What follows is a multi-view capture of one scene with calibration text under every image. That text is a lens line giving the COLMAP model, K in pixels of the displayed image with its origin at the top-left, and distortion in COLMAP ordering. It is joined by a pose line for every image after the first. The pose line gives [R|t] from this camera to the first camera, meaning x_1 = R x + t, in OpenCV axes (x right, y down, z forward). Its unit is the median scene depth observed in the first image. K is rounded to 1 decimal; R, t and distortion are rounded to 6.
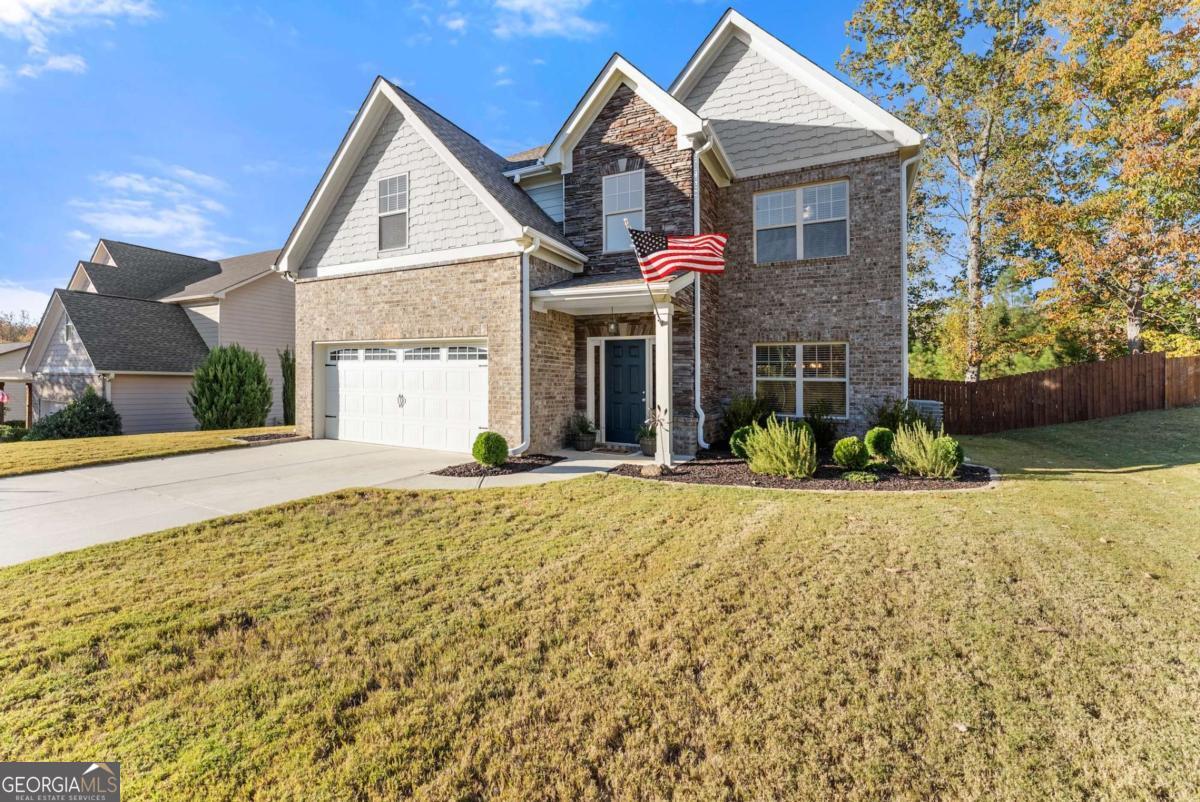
lens RADIAL K [[484.5, 0, 600.4], [0, 484.5, 372.4], [0, 0, 1]] dist [-0.003082, -0.000297]
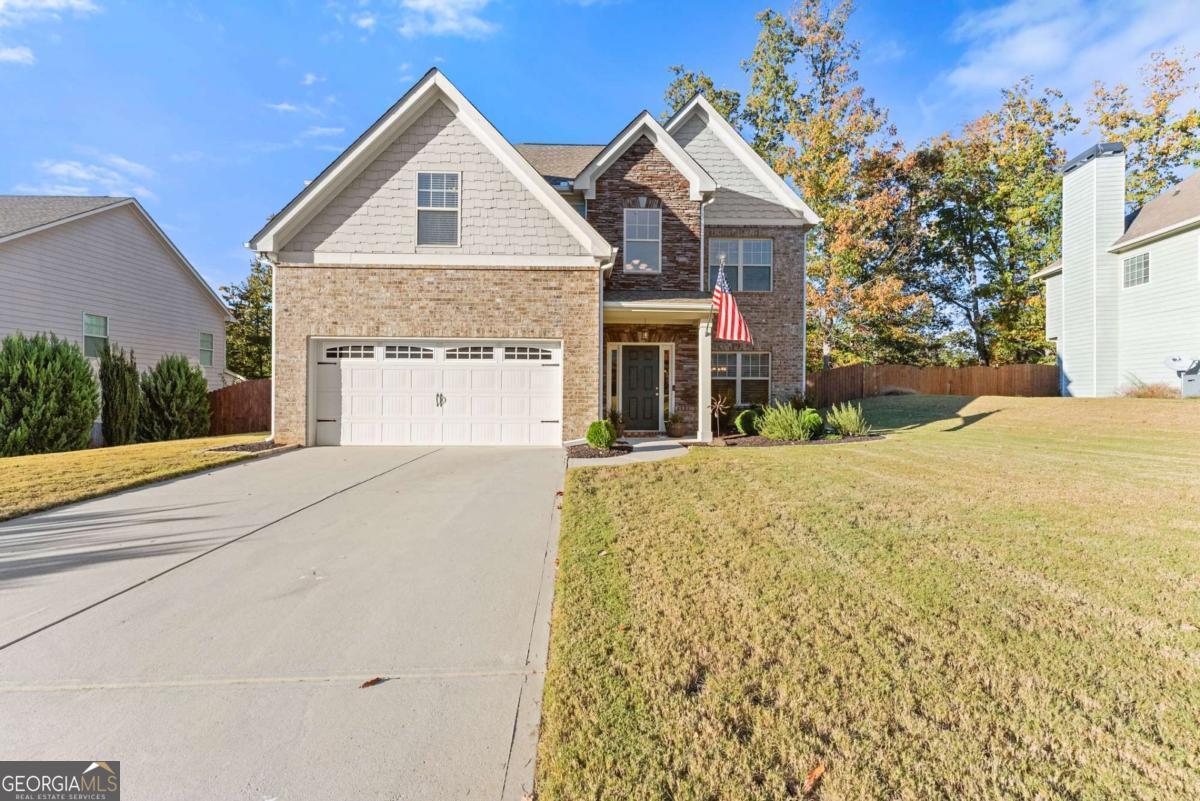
lens RADIAL K [[484.5, 0, 579.9], [0, 484.5, 384.6], [0, 0, 1]] dist [-0.003082, -0.000297]
pose [[0.884782, -0.005840, 0.465969, -0.662218], [0.001059, 0.999944, 0.010521, 0.018386], [-0.466004, -0.008815, 0.884739, -0.009600]]
